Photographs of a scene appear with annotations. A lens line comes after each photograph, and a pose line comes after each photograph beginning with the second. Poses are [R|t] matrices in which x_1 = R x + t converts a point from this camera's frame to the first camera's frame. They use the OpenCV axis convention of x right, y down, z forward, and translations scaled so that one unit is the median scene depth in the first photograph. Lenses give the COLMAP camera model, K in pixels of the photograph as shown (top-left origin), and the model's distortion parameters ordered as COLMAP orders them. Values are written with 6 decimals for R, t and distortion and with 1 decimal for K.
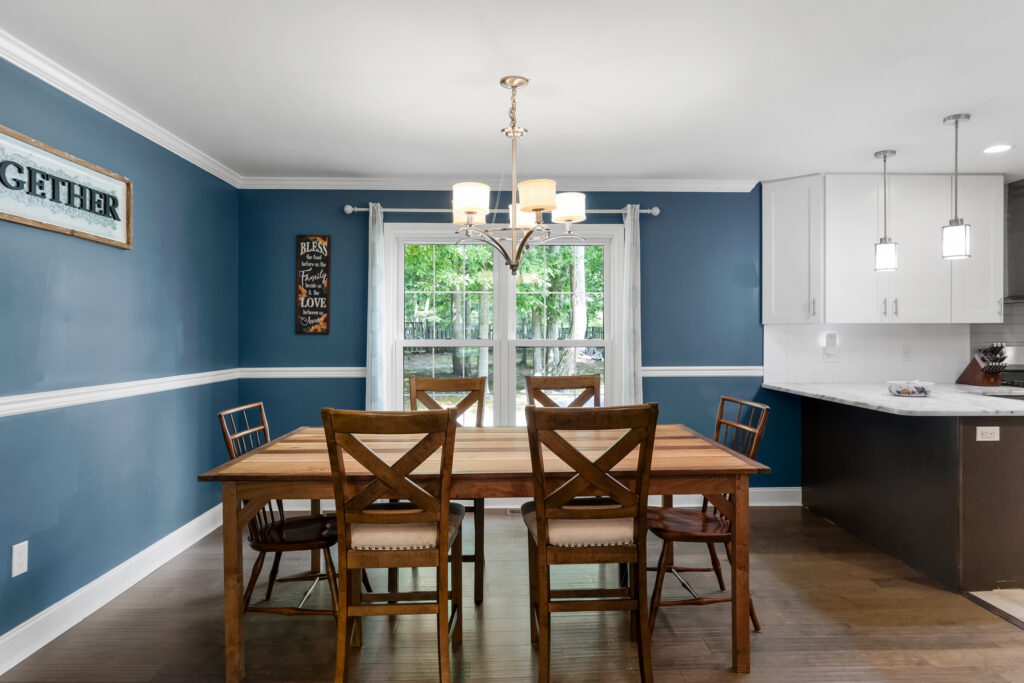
lens RADIAL K [[626.3, 0, 512.0], [0, 626.3, 341.5], [0, 0, 1]] dist [0.005447, 0.000367]
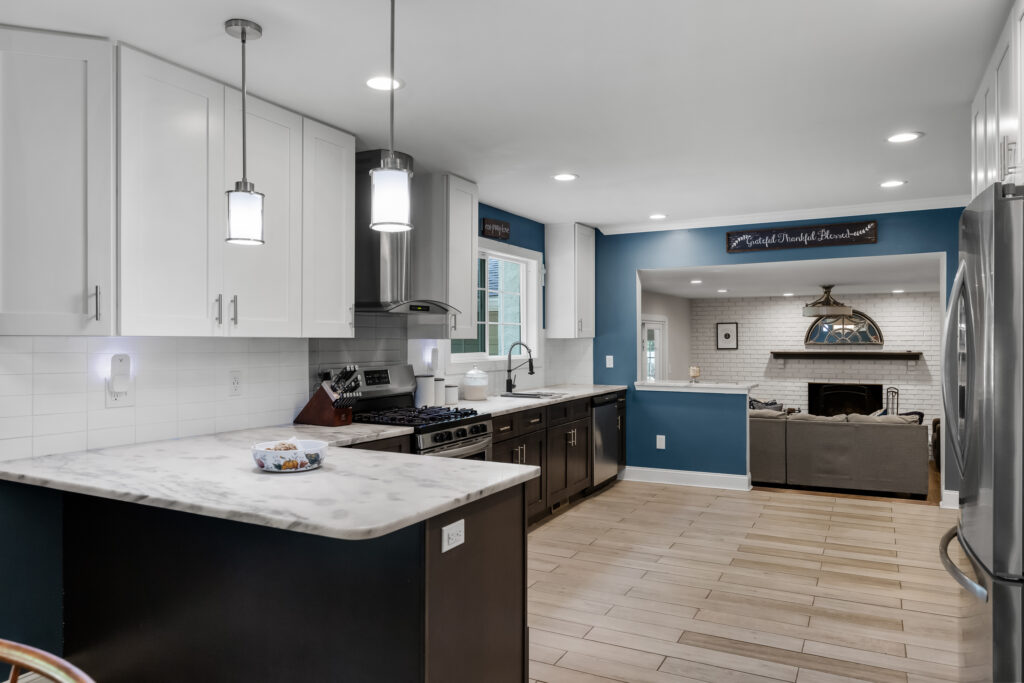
lens RADIAL K [[706.1, 0, 512.0], [0, 706.1, 341.5], [0, 0, 1]] dist [0.003050, 0.000426]
pose [[0.484722, 0.004010, 0.874659, 0.150937], [0.006866, 0.999941, -0.008390, -0.017435], [-0.874641, 0.010072, 0.484666, 0.442596]]
